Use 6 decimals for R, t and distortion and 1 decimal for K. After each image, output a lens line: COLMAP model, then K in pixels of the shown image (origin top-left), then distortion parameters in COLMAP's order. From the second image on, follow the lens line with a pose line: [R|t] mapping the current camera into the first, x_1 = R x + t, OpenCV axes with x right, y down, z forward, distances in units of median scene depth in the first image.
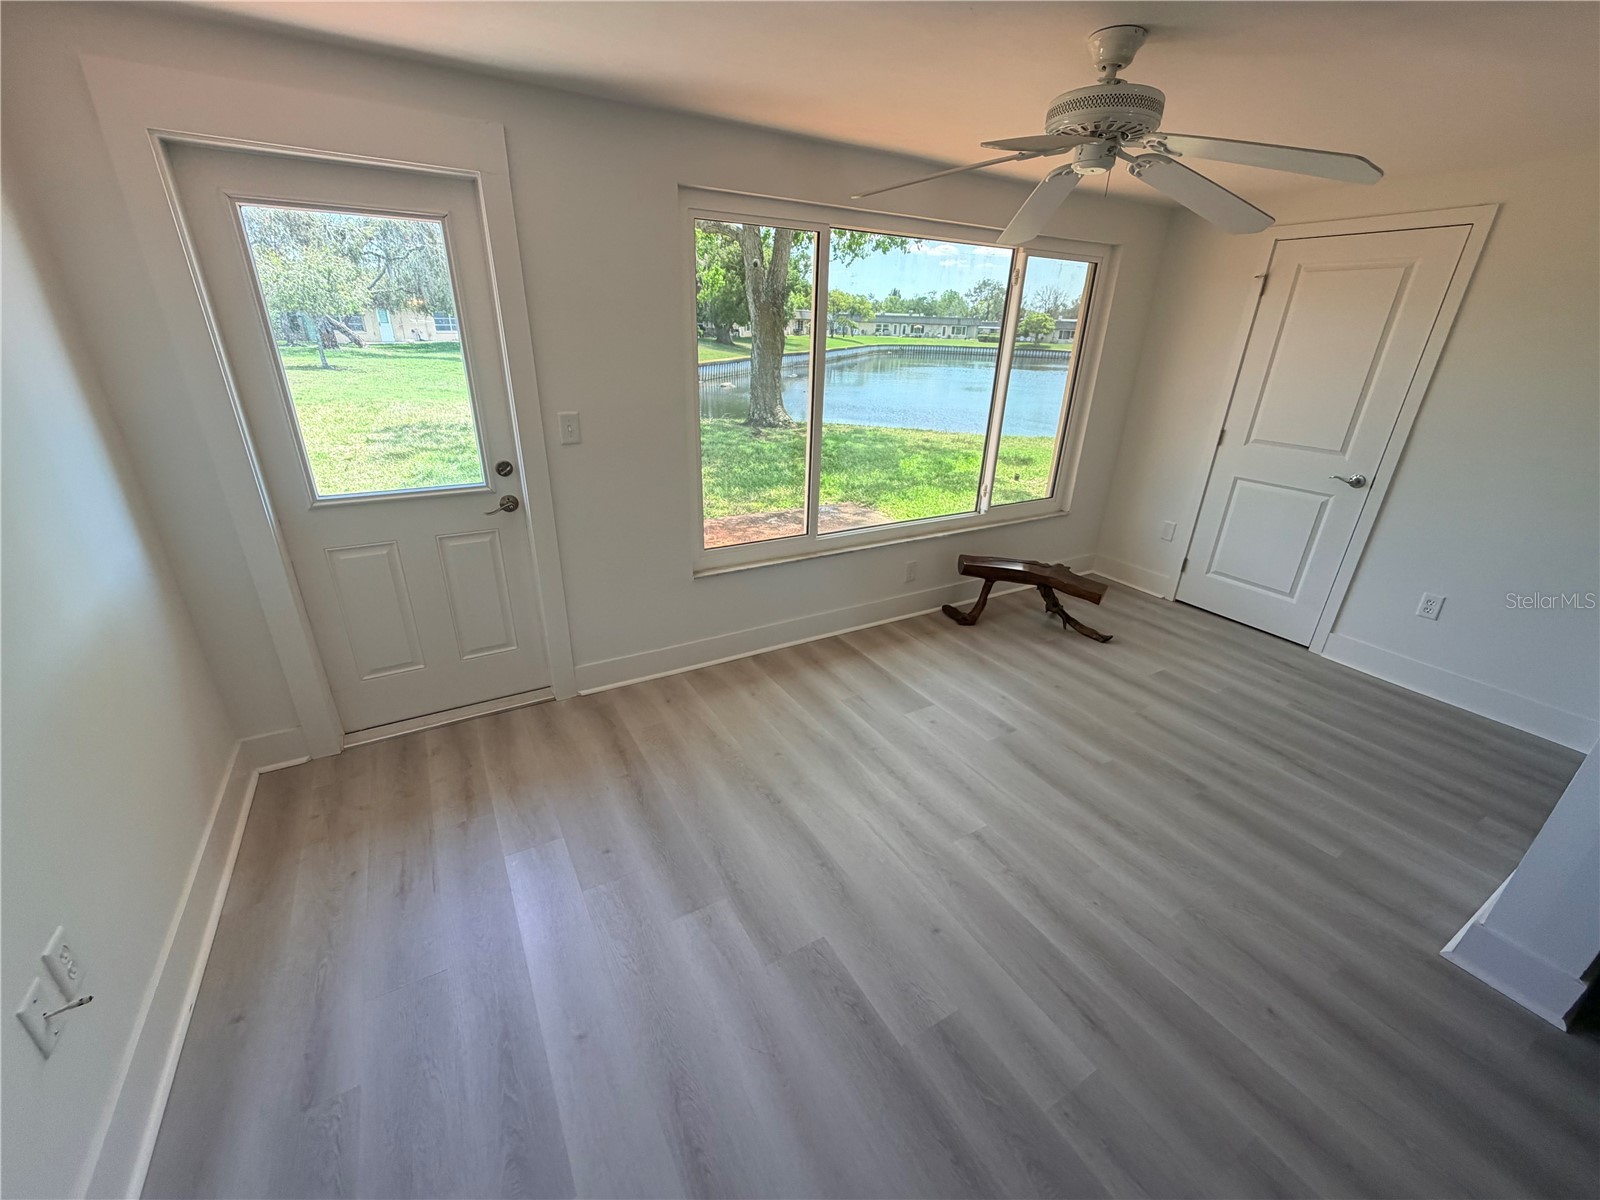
lens RADIAL K [[641.5, 0, 800.0], [0, 641.5, 600.0], [0, 0, 1]] dist [0.000421, -0.000107]
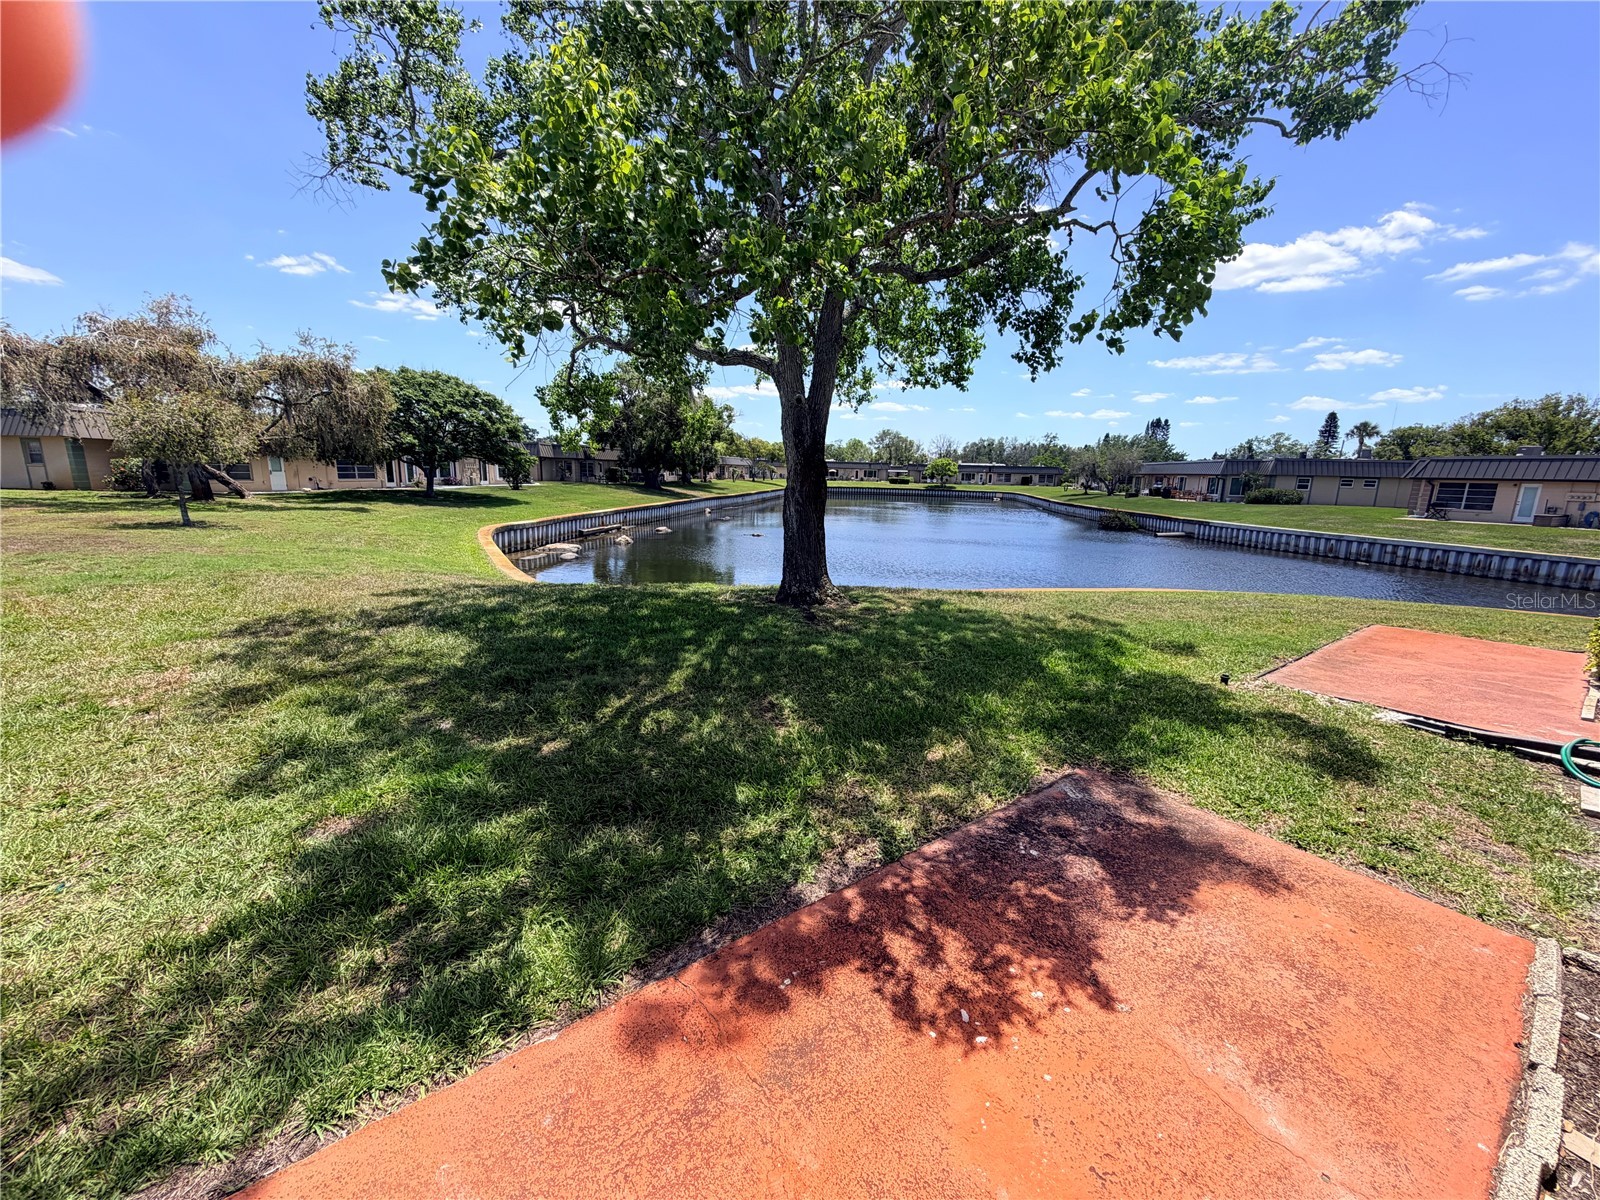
lens RADIAL K [[641.5, 0, 800.0], [0, 641.5, 600.0], [0, 0, 1]] dist [0.000421, -0.000107]
pose [[0.991110, -0.032955, 0.128903, -0.439283], [0.058403, 0.978268, -0.198950, -0.346946], [-0.119545, 0.204710, 0.971495, 0.778669]]
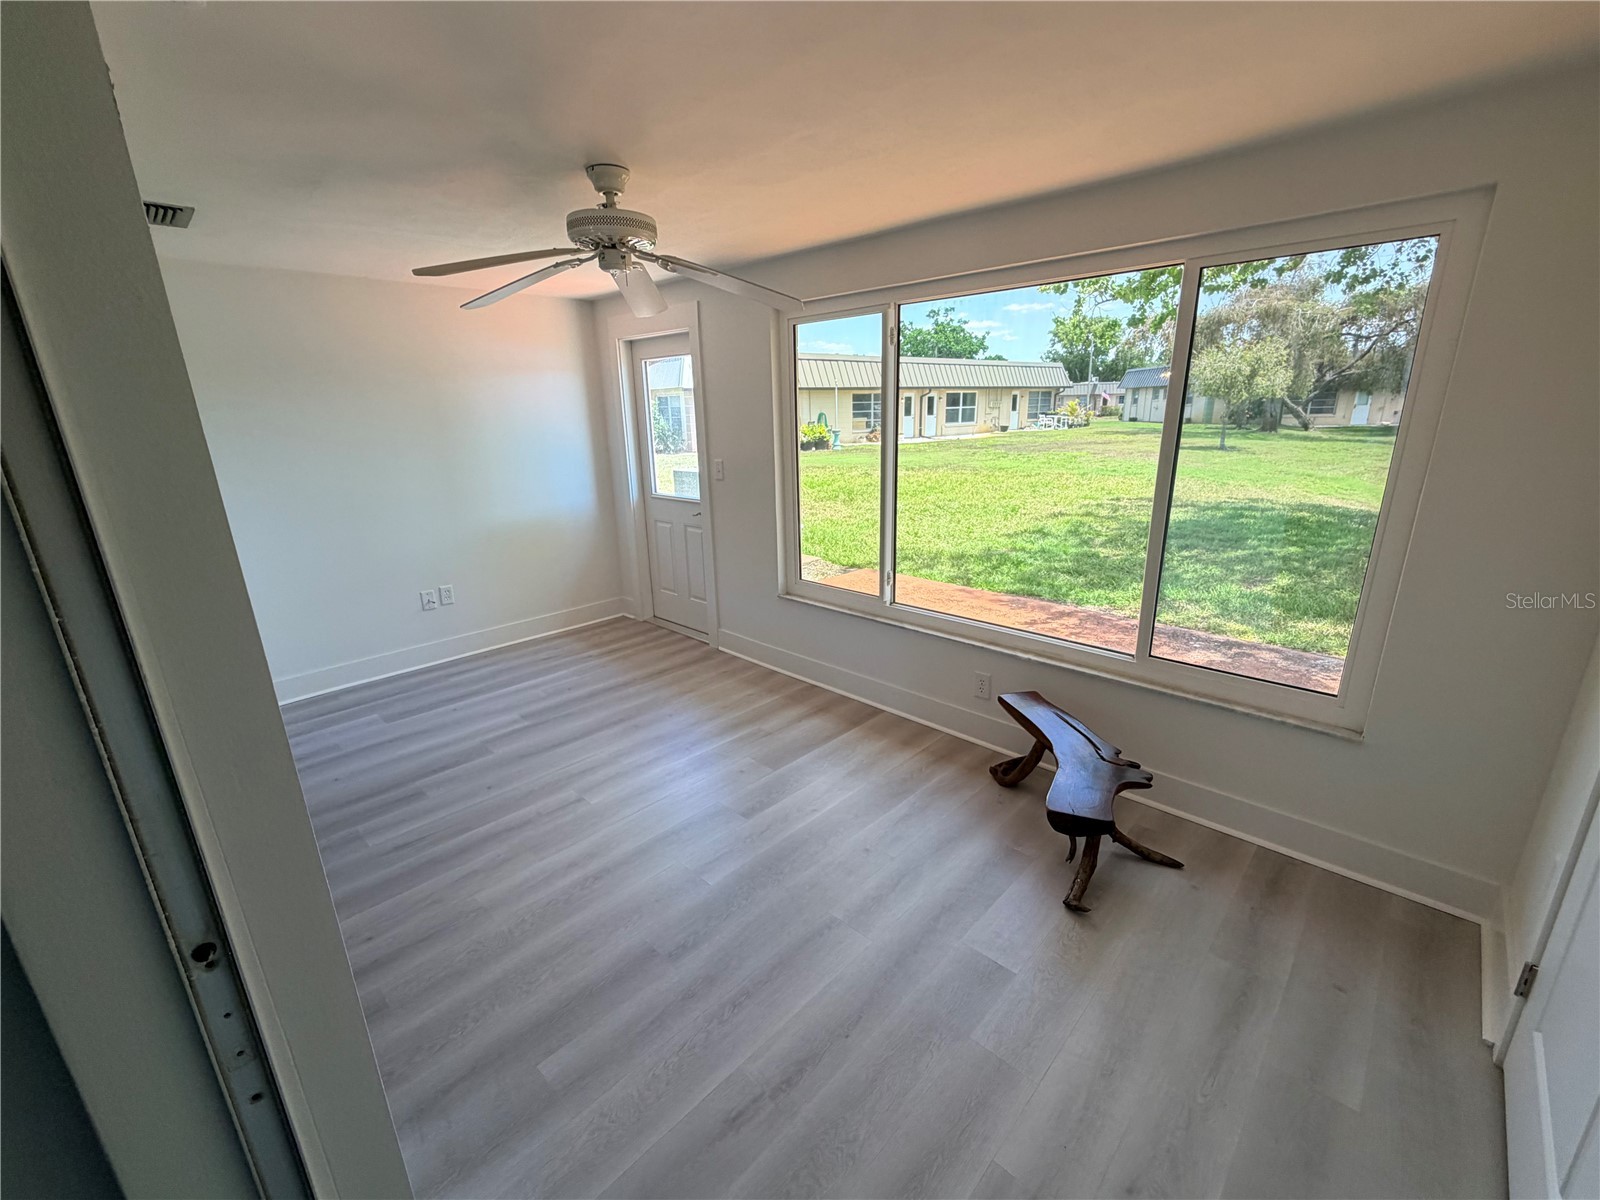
lens RADIAL K [[664.7, 0, 800.0], [0, 664.7, 600.0], [0, 0, 1]] dist [-0.002107, 0.000074]
pose [[0.267636, 0.235522, -0.934291, 0.879238], [-0.352297, 0.926443, 0.132624, -0.177138], [0.896804, 0.293653, 0.330923, 0.504262]]
